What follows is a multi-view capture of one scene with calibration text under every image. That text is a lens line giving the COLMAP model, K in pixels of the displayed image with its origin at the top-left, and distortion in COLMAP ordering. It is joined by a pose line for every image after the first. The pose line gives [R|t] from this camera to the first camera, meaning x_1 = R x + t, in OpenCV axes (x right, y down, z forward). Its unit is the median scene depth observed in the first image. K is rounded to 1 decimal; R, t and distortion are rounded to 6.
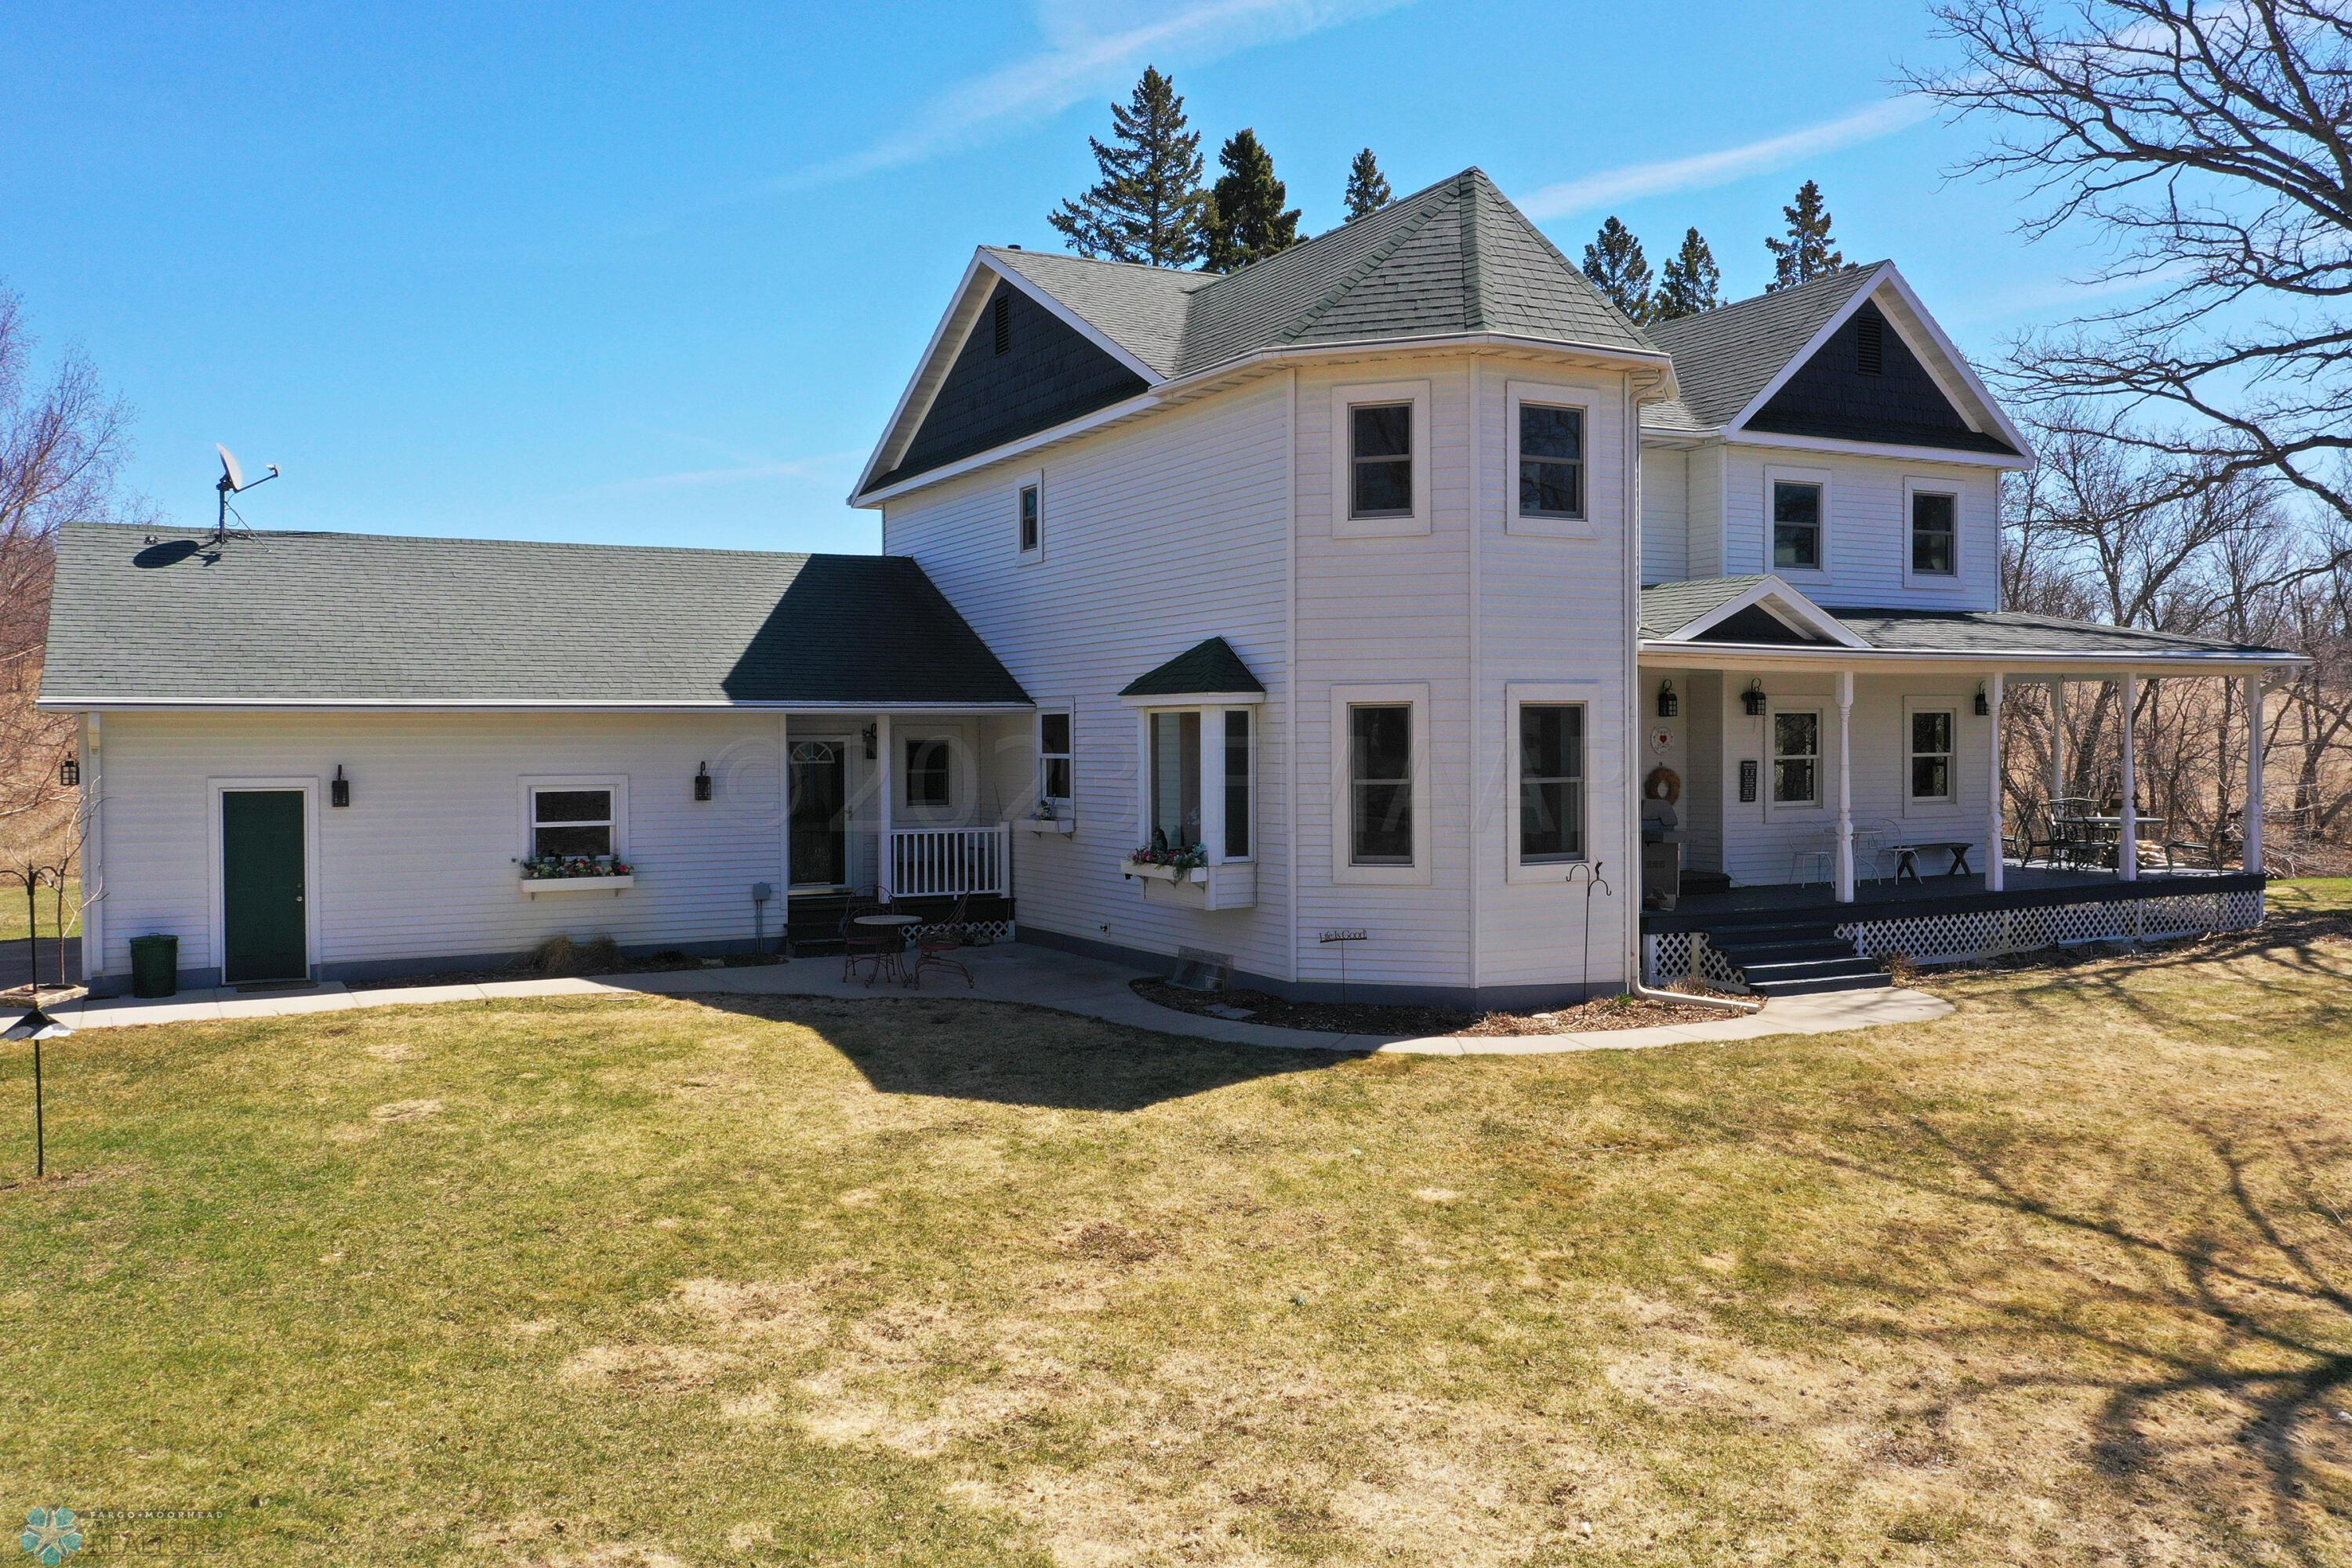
lens RADIAL K [[1999.1, 0, 1176.0], [0, 1999.1, 784.0], [0, 0, 1]] dist [0.008405, 0.002359]
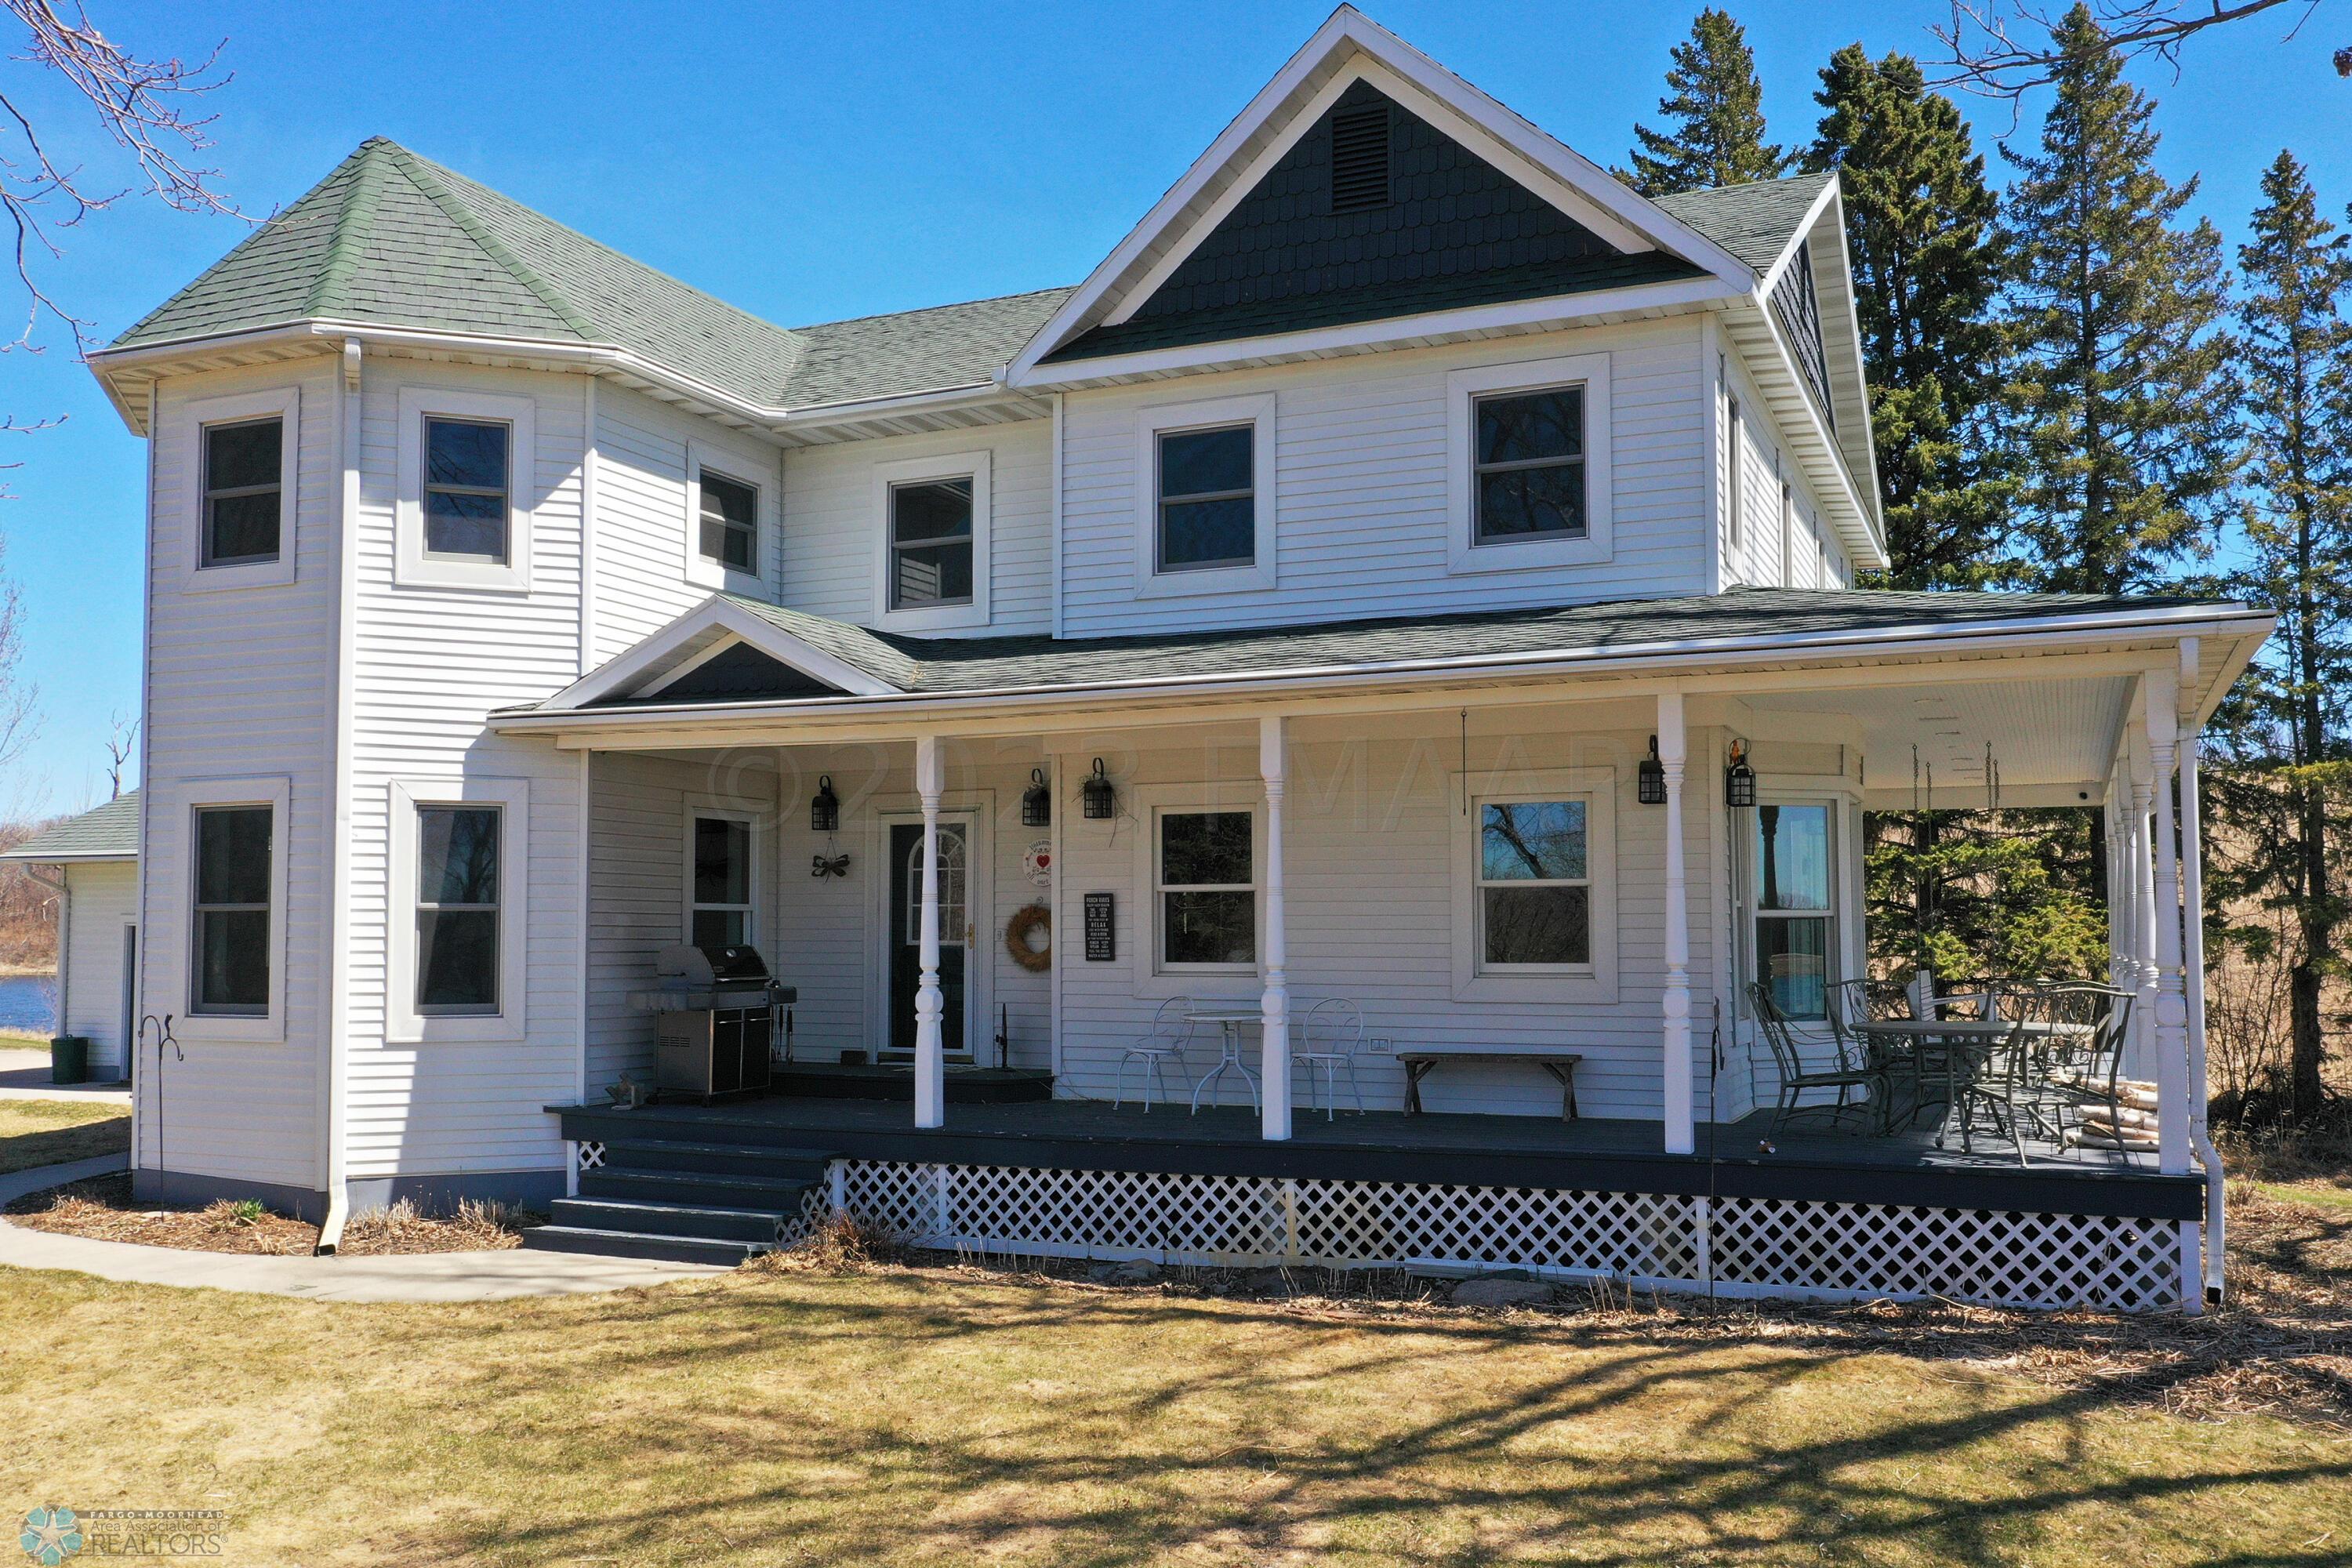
lens RADIAL K [[2057.9, 0, 1175.0], [0, 2057.9, 818.9], [0, 0, 1]] dist [-0.001094, -0.003480]
pose [[0.603080, -0.041153, -0.796619, 0.783506], [-0.016436, 0.997815, -0.063990, 0.005041], [0.797512, 0.051684, 0.601086, 0.628307]]
